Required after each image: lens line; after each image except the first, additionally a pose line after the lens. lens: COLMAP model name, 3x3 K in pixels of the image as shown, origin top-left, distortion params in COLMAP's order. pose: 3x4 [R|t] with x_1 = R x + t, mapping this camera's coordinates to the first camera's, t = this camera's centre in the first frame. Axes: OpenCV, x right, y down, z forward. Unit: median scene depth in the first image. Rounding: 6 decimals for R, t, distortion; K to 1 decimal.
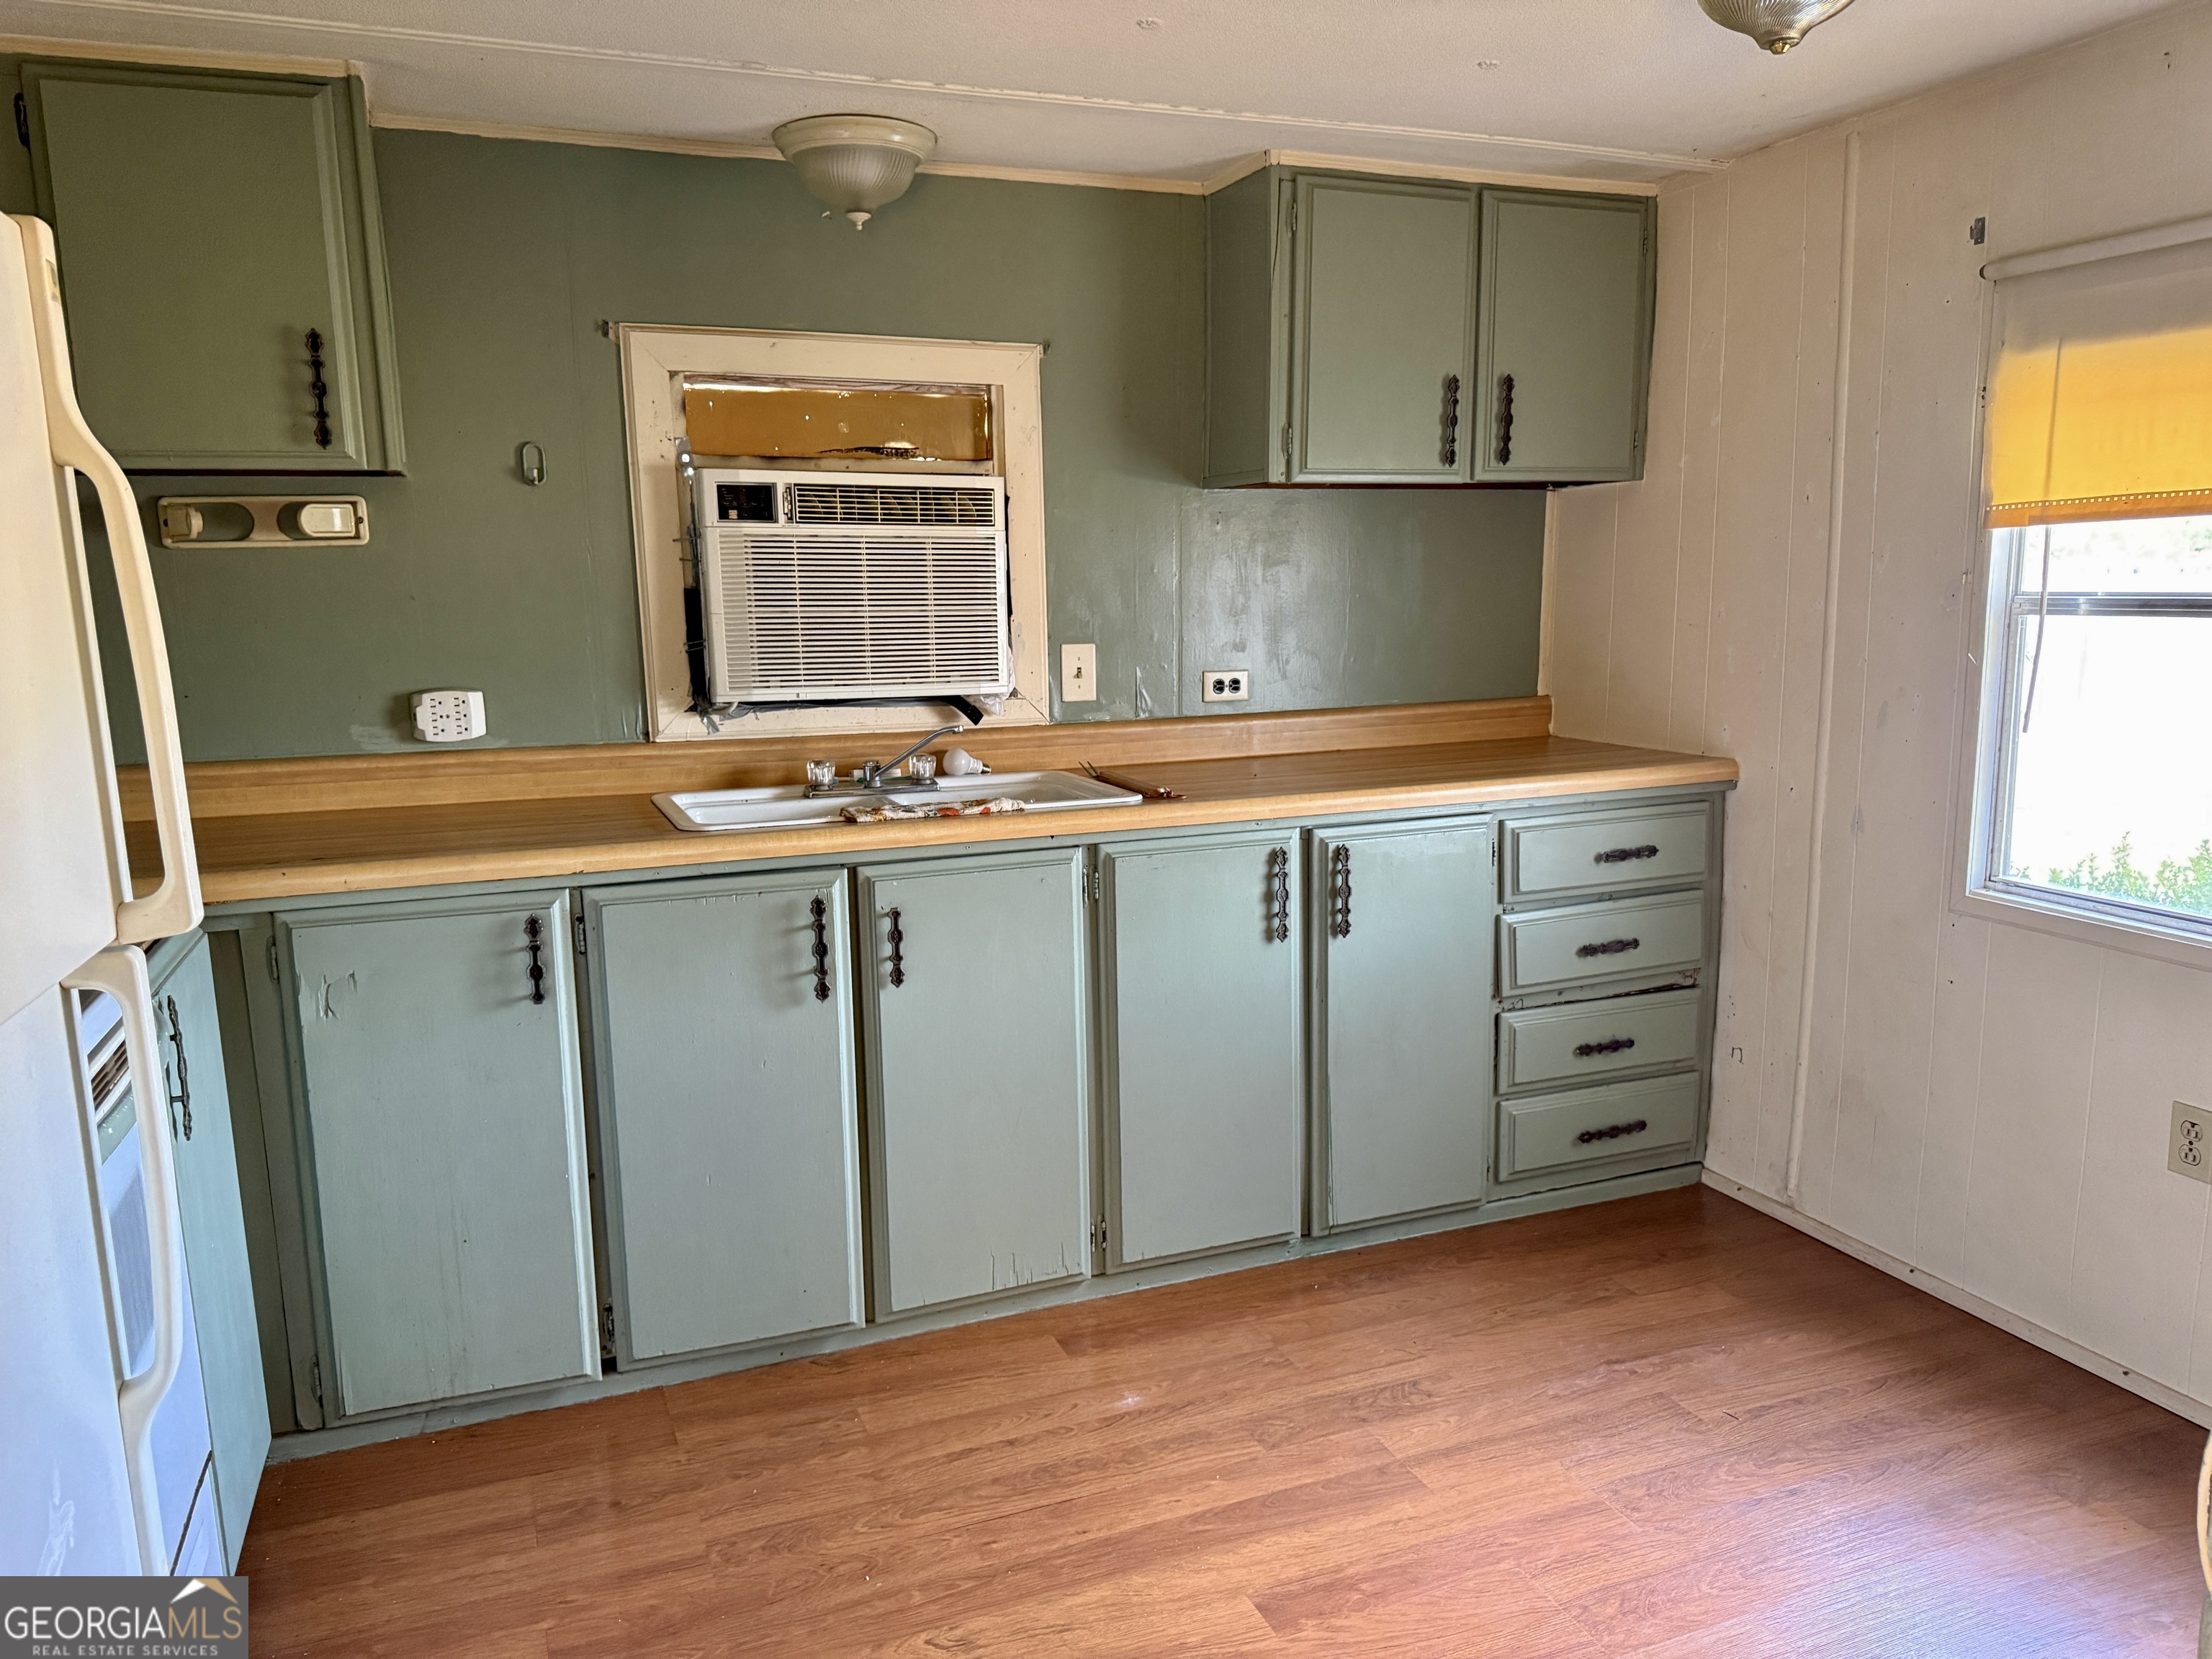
lens RADIAL K [[1588.6, 0, 1110.5], [0, 1588.6, 830.5], [0, 0, 1]] dist [0.046468, -0.030502]
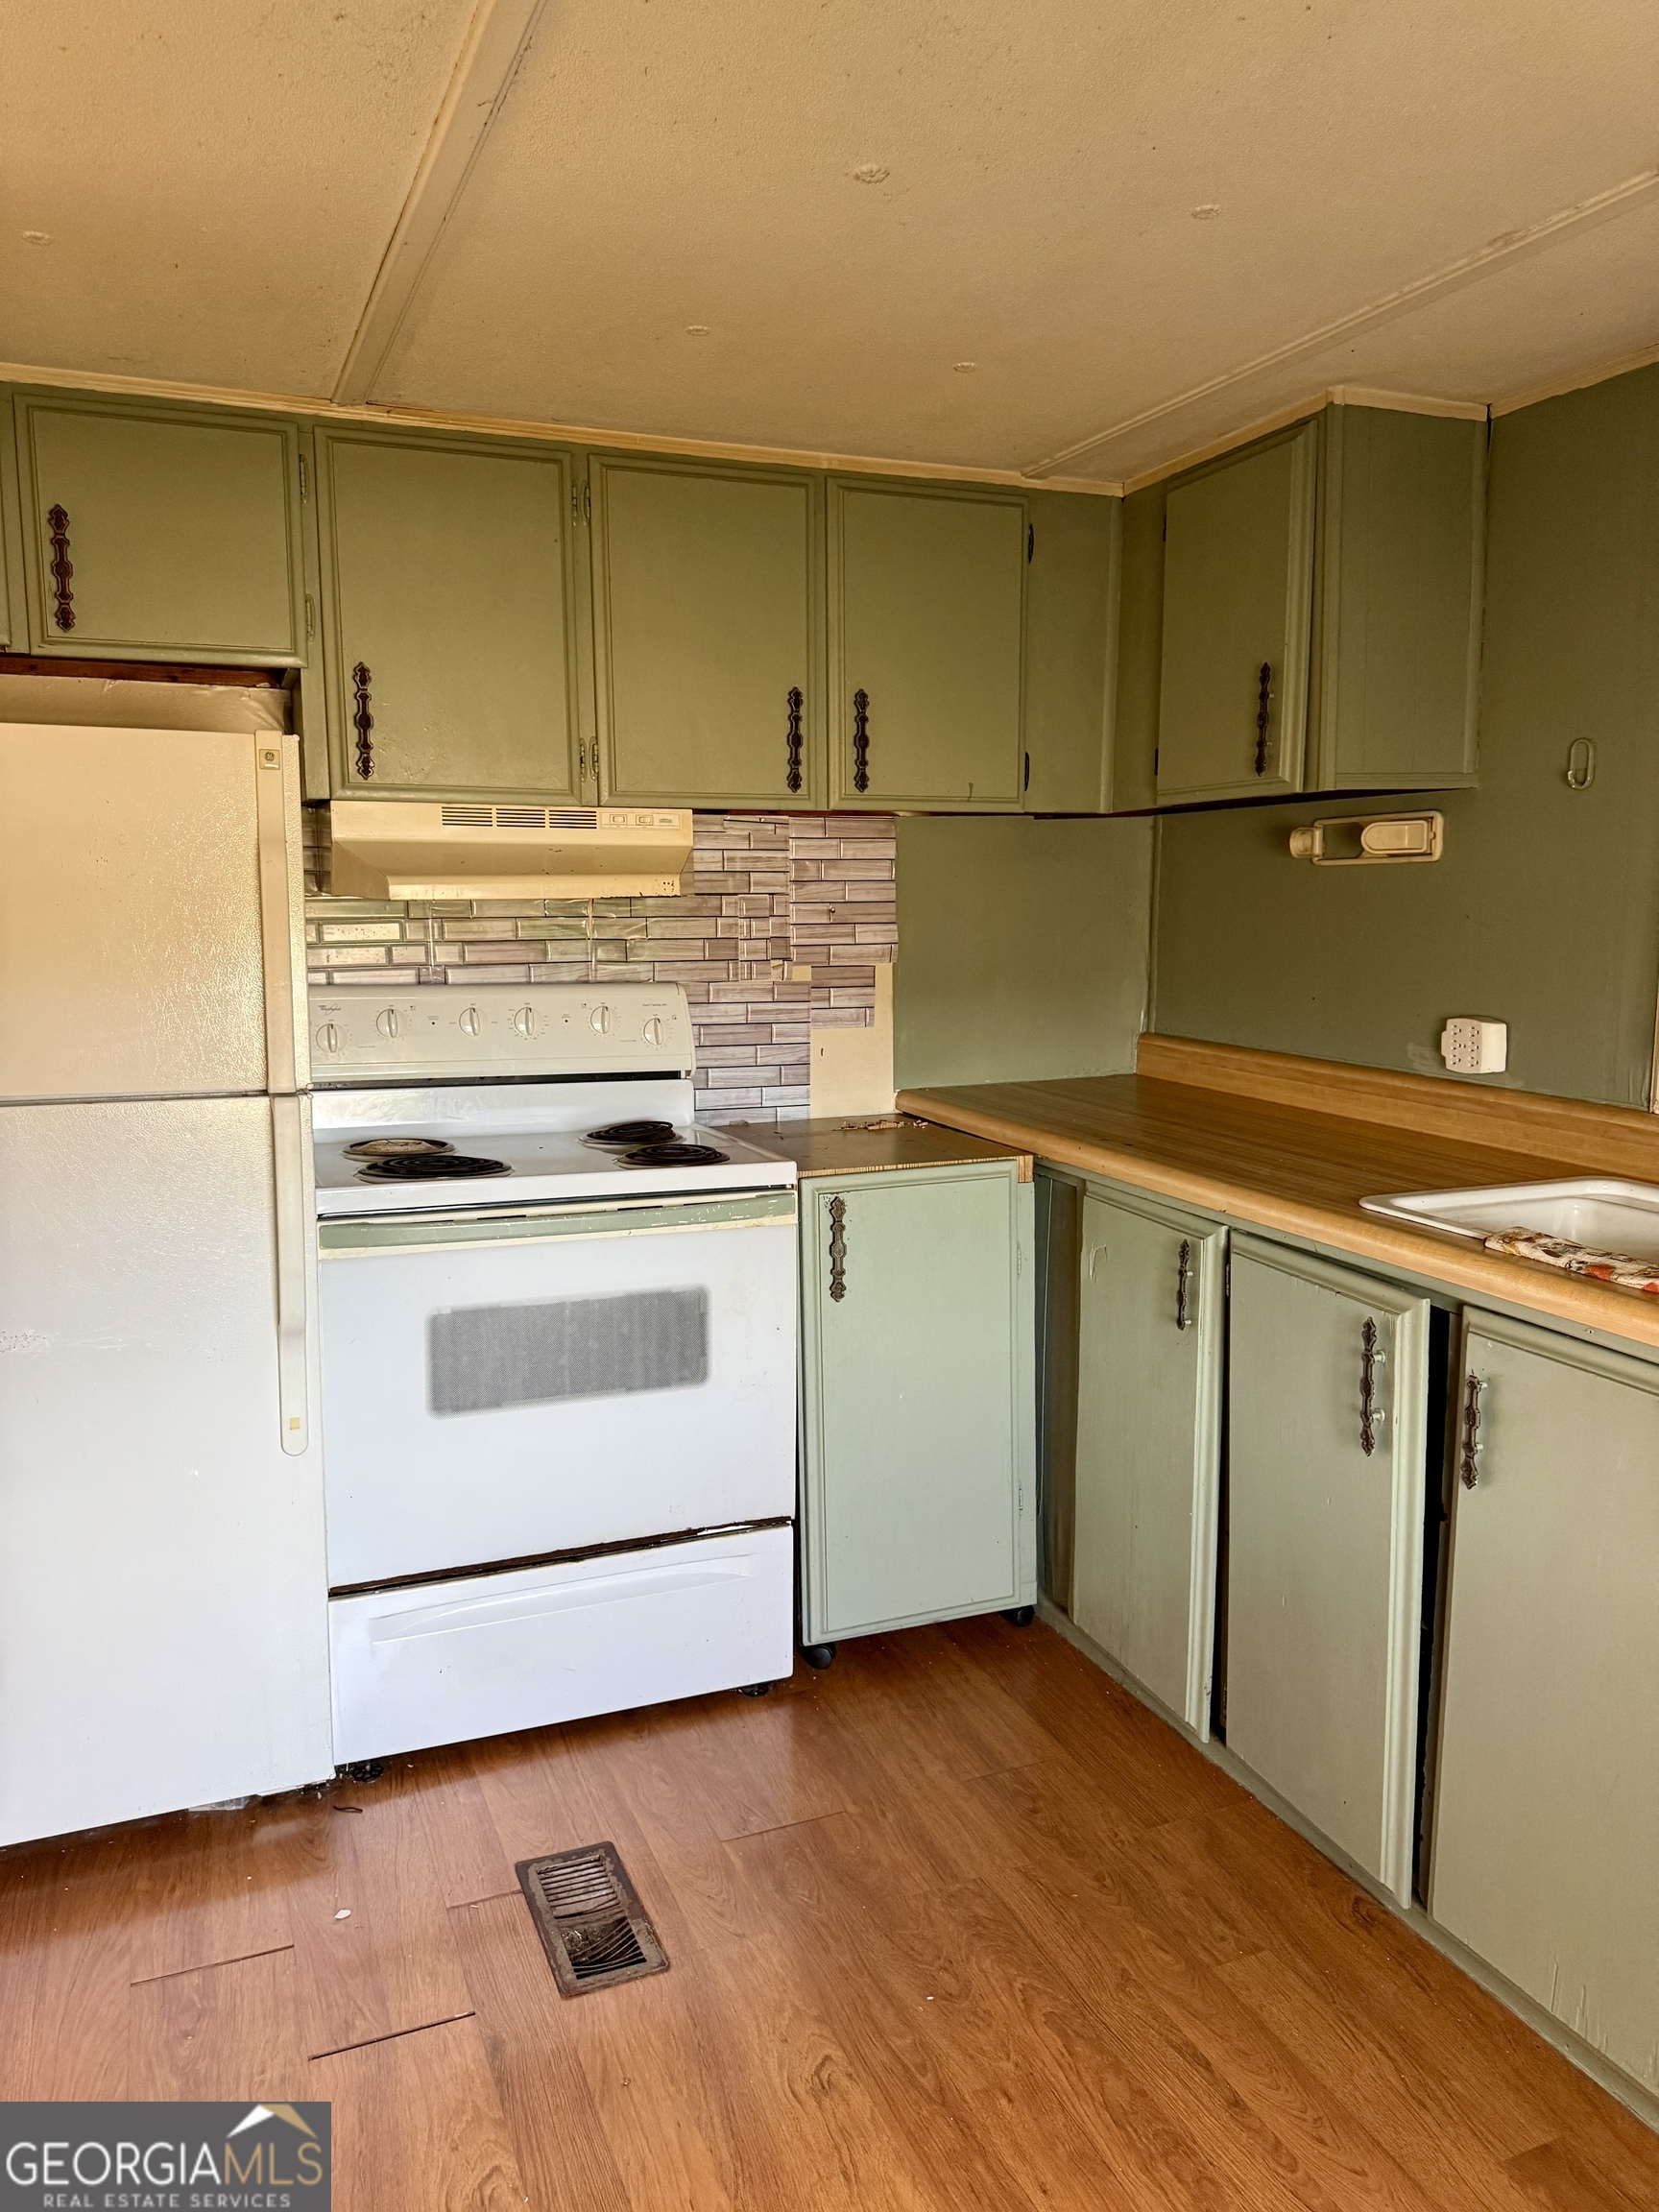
lens RADIAL K [[1588.6, 0, 819.5], [0, 1588.6, 1103.3], [0, 0, 1]] dist [0.046468, -0.030502]
pose [[0.016762, 0.157039, -0.987450, 0.561740], [-0.159531, 0.975357, 0.152408, -0.136475], [0.987051, 0.154974, 0.041402, 0.680727]]
